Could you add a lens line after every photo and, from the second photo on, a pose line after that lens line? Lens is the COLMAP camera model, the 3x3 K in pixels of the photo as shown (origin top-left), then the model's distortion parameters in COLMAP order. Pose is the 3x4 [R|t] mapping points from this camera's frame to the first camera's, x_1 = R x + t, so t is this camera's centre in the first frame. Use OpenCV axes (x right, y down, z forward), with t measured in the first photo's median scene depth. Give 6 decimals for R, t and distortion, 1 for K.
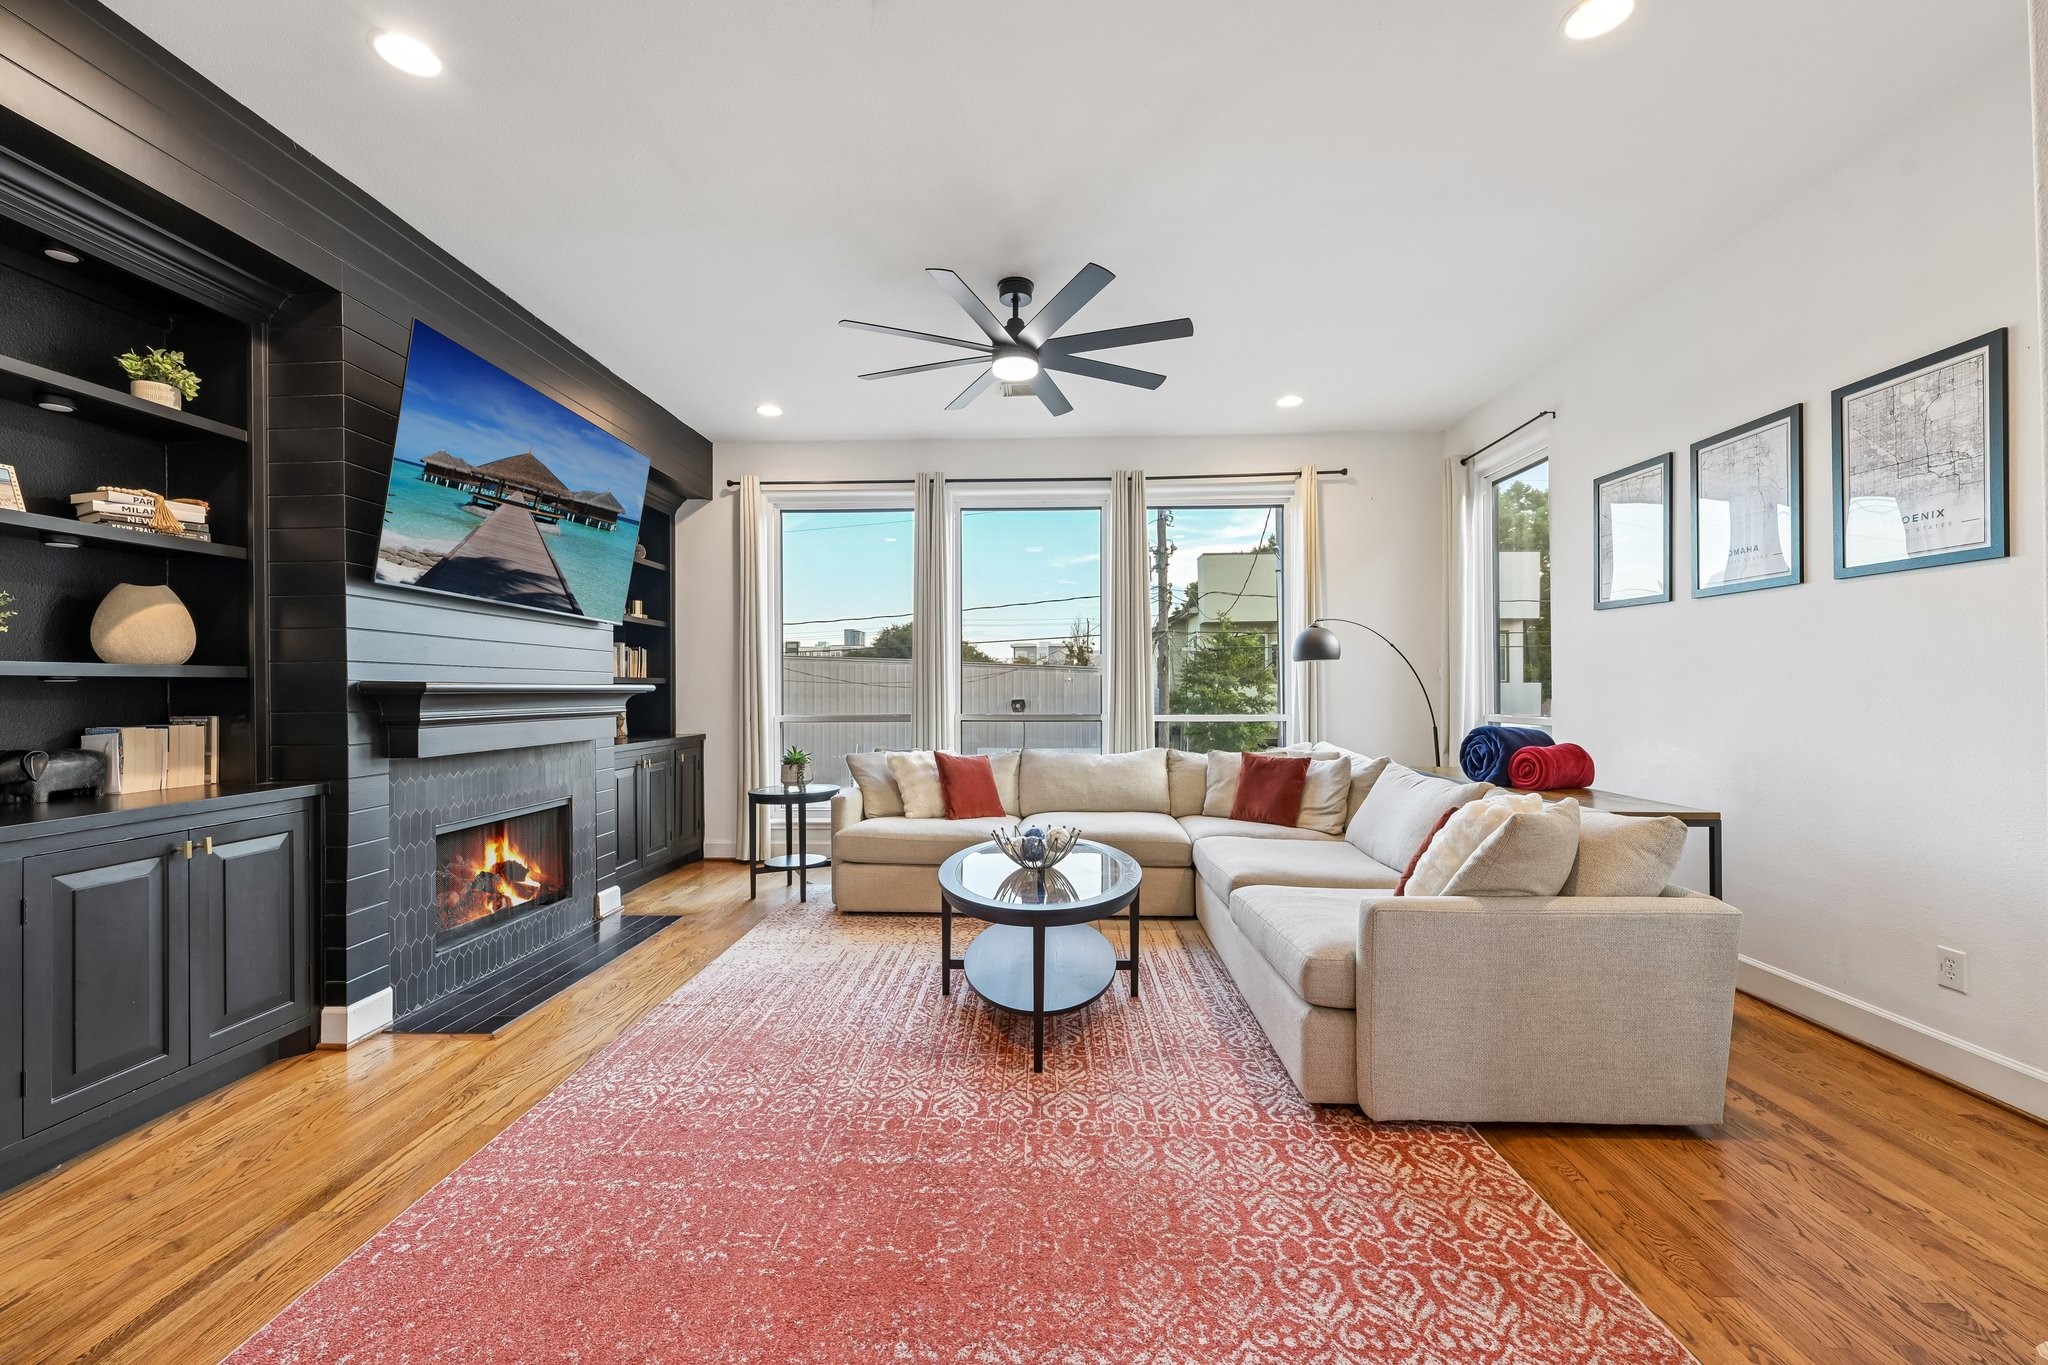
lens RADIAL K [[805.9, 0, 1022.1], [0, 805.9, 688.5], [0, 0, 1]] dist [0.000236, 0.000034]
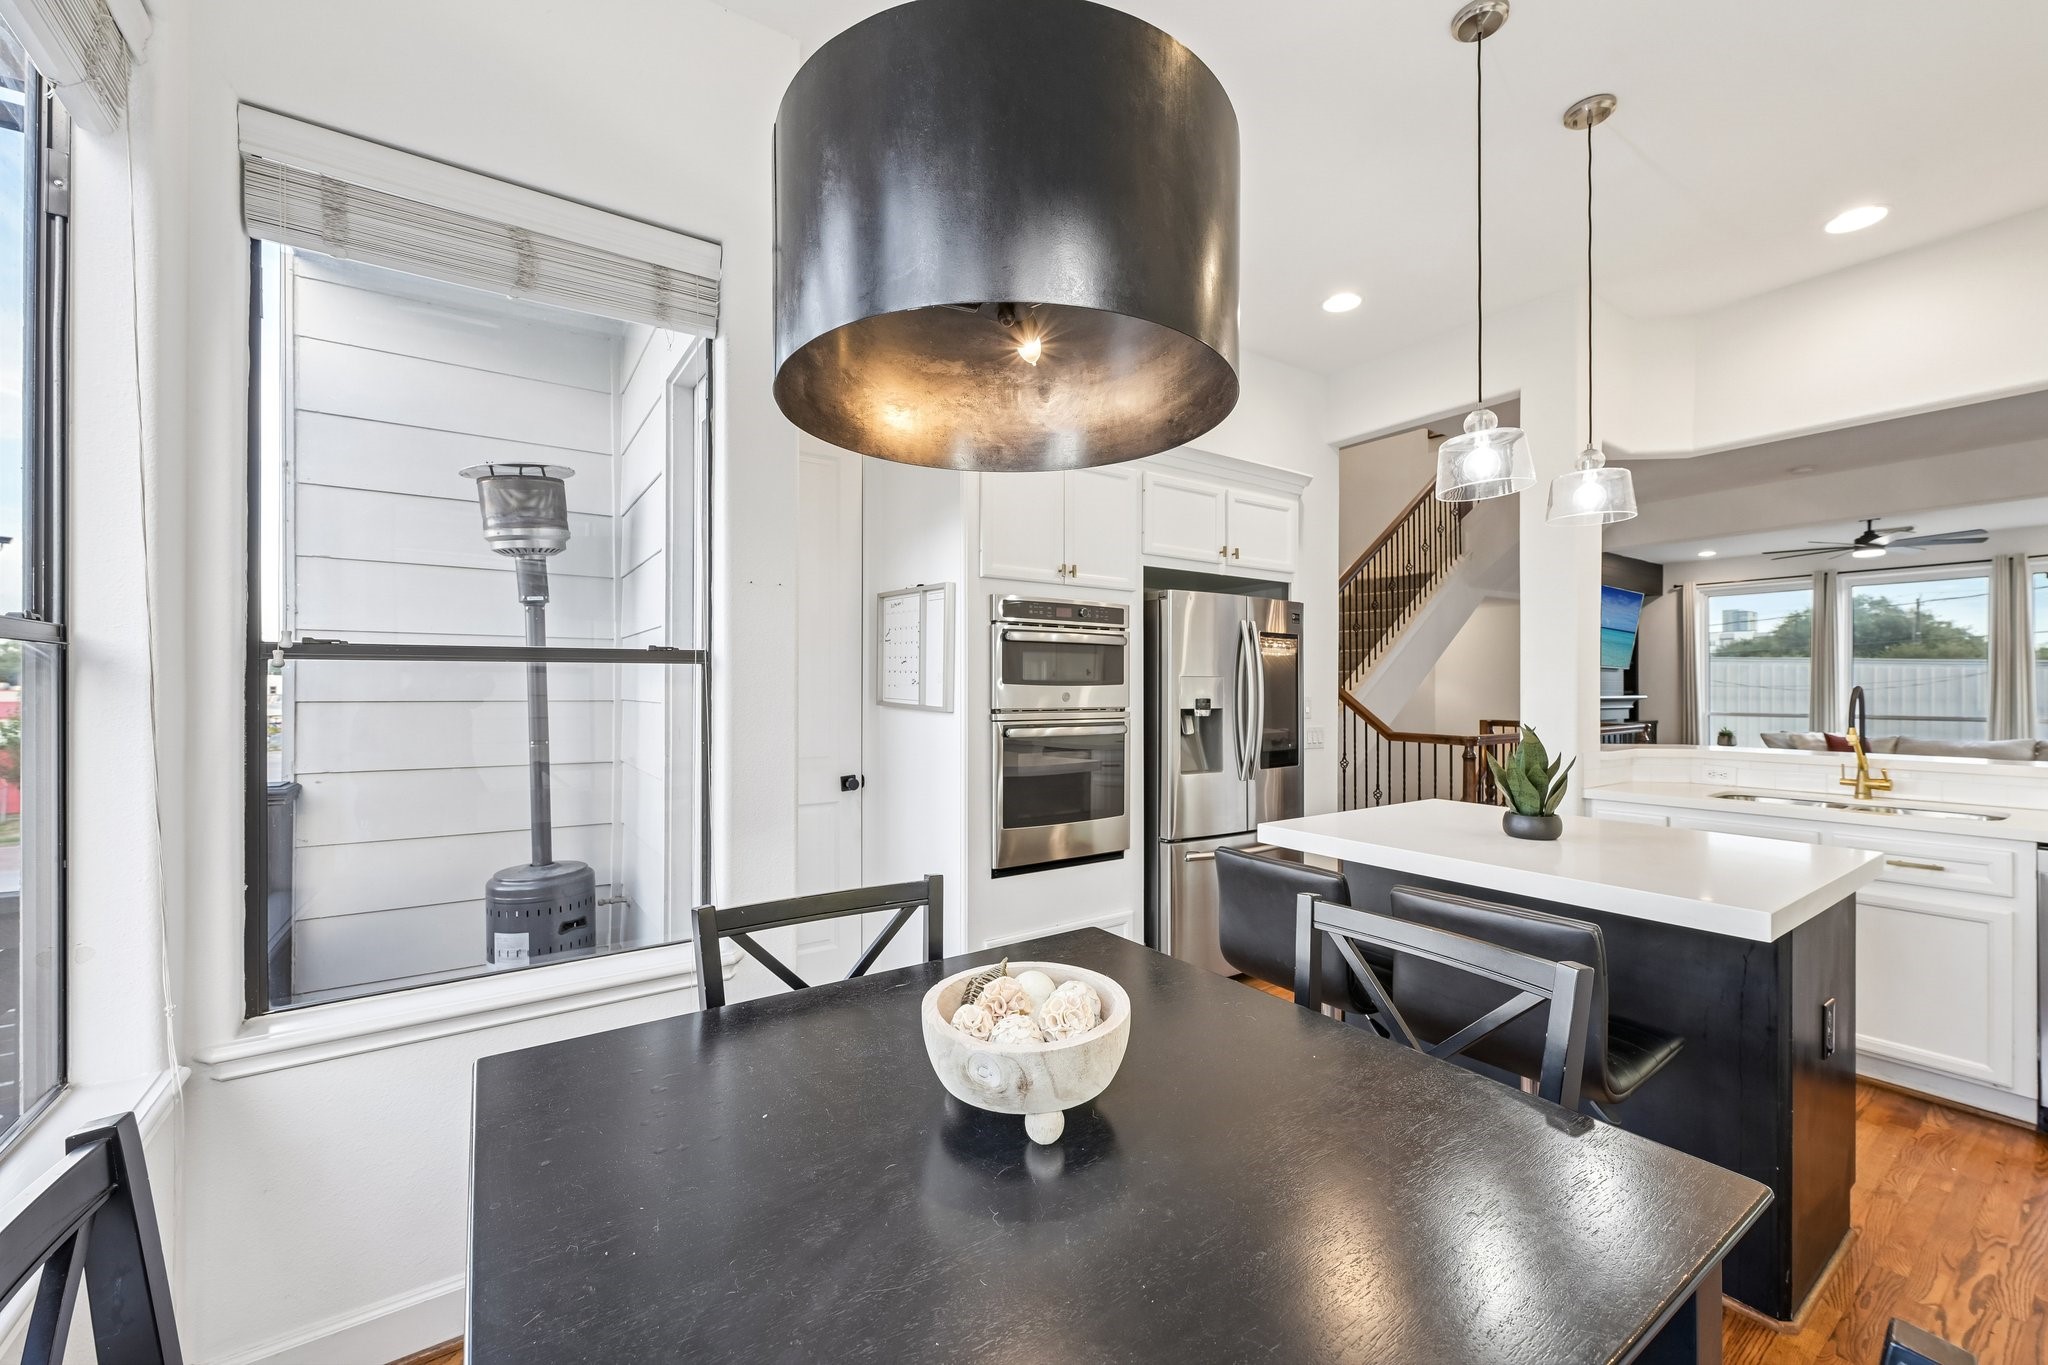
lens RADIAL K [[805.9, 0, 1022.1], [0, 805.9, 688.5], [0, 0, 1]] dist [0.000236, 0.000034]
pose [[0.596757, 0.002148, -0.802419, 0.232796], [0.000168, 0.999996, 0.002801, -0.023550], [0.802422, -0.001806, 0.596754, -1.322811]]
